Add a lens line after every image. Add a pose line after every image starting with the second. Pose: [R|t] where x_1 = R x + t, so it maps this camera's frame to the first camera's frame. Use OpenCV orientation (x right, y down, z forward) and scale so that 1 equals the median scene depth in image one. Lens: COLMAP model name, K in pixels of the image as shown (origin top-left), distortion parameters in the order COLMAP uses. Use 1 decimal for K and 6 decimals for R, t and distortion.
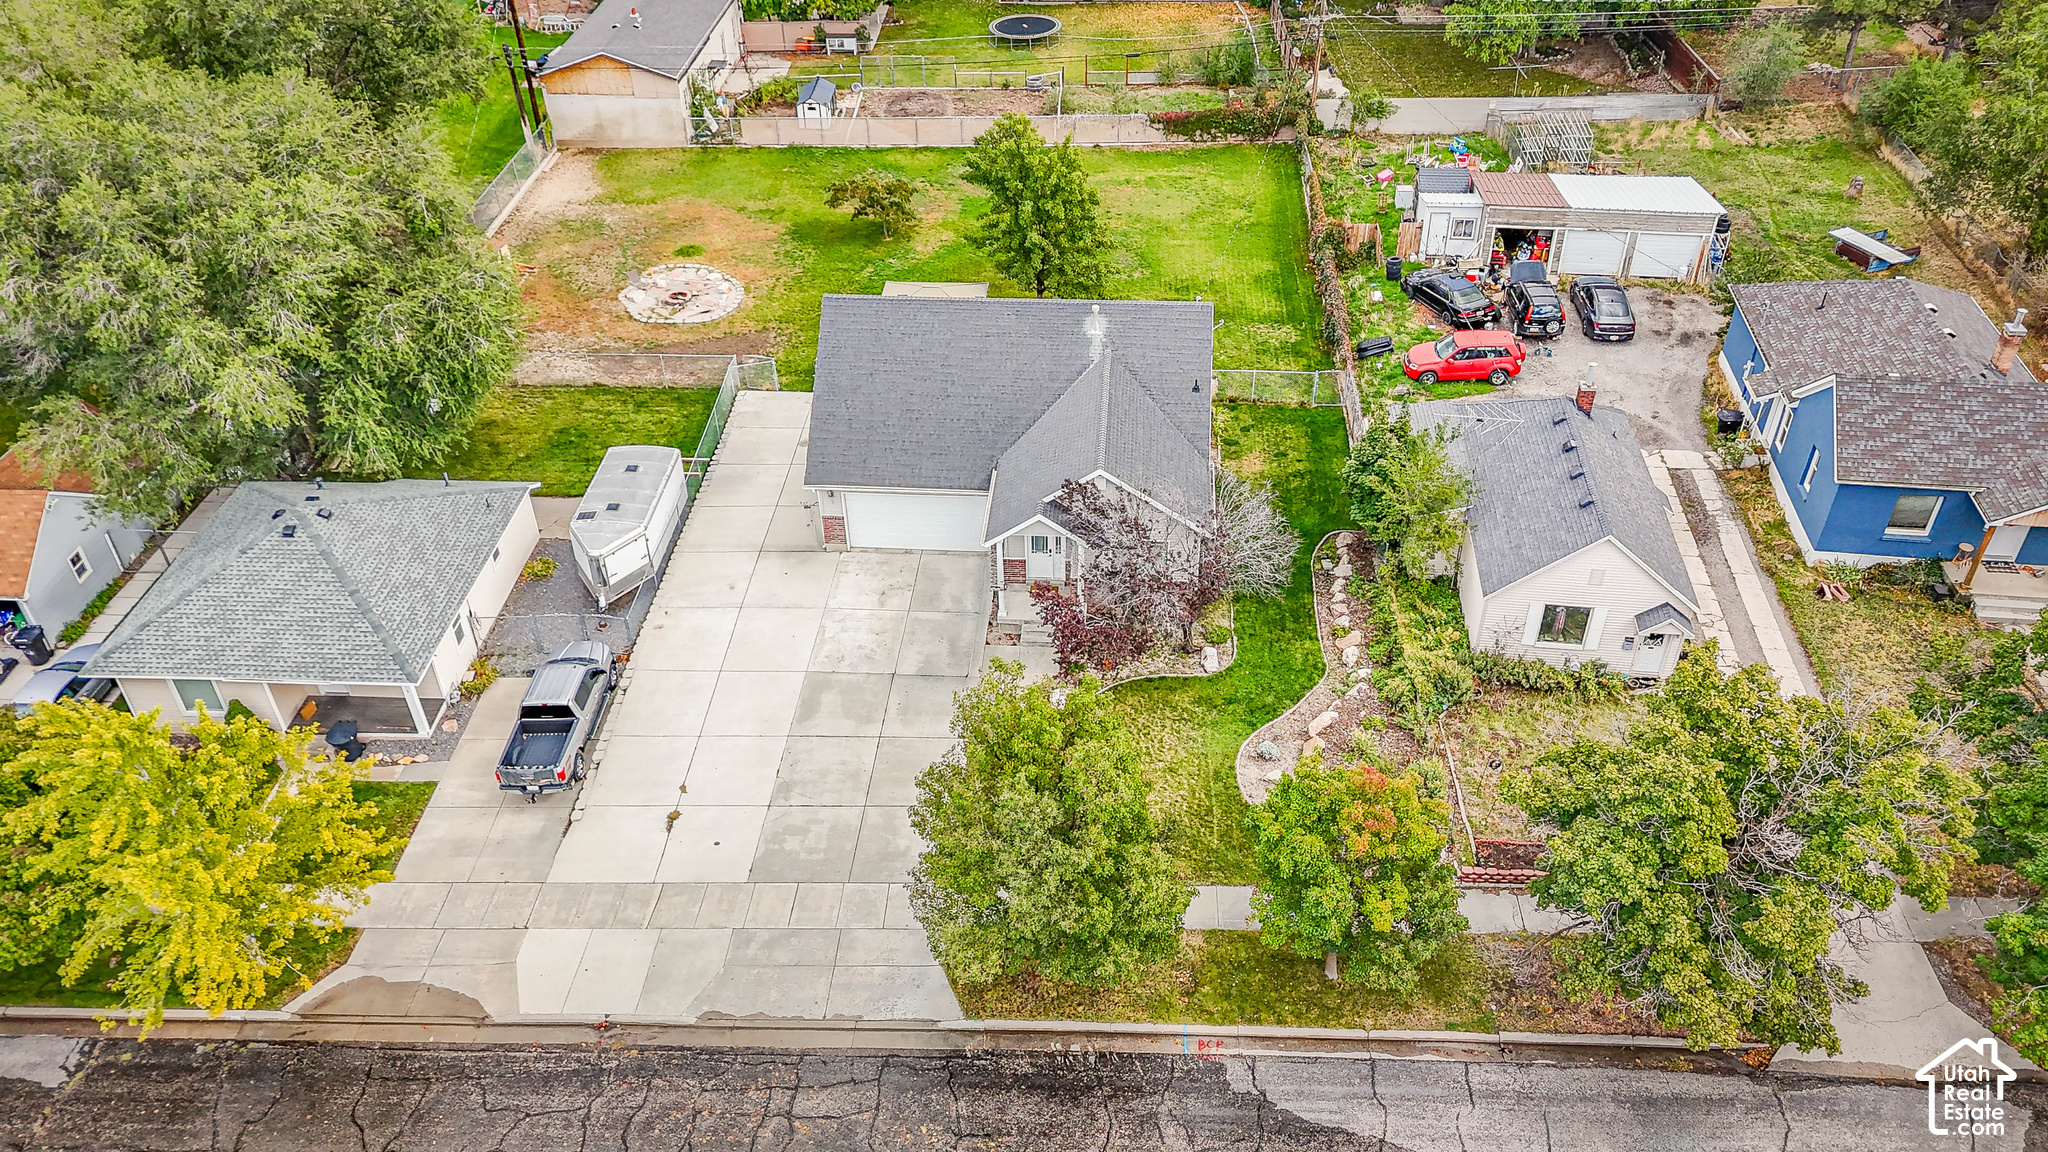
lens RADIAL K [[1489.3, 0, 1036.4], [0, 1489.3, 569.9], [0, 0, 1]] dist [0.057813, -0.022224]
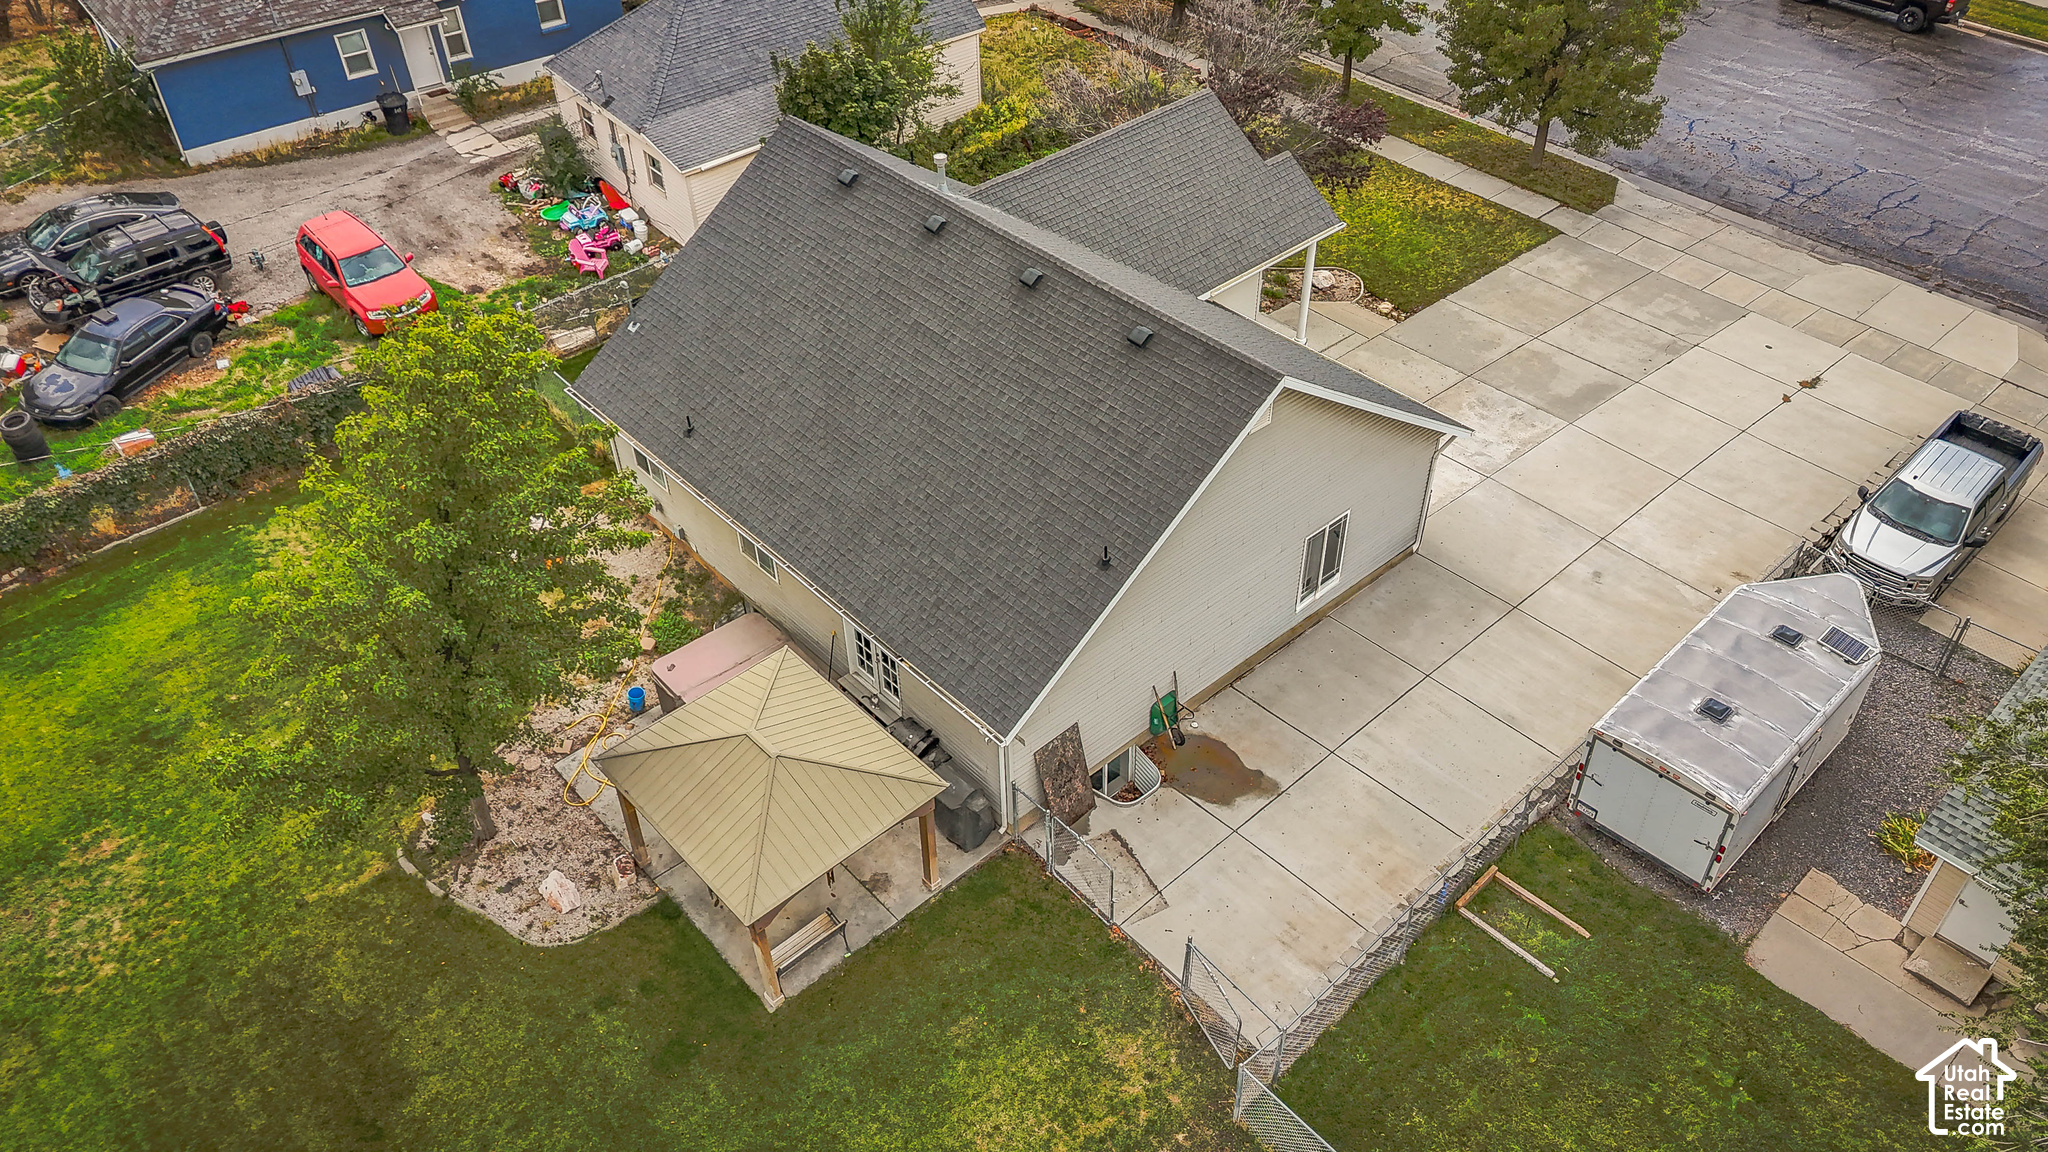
lens RADIAL K [[1489.3, 0, 1023.8], [0, 1489.3, 593.7], [0, 0, 1]] dist [0.057813, -0.022224]
pose [[-0.714003, -0.442097, 0.542909, -0.300475], [0.441531, 0.317478, 0.839201, -0.481624], [-0.543370, 0.838903, -0.031481, 0.930880]]
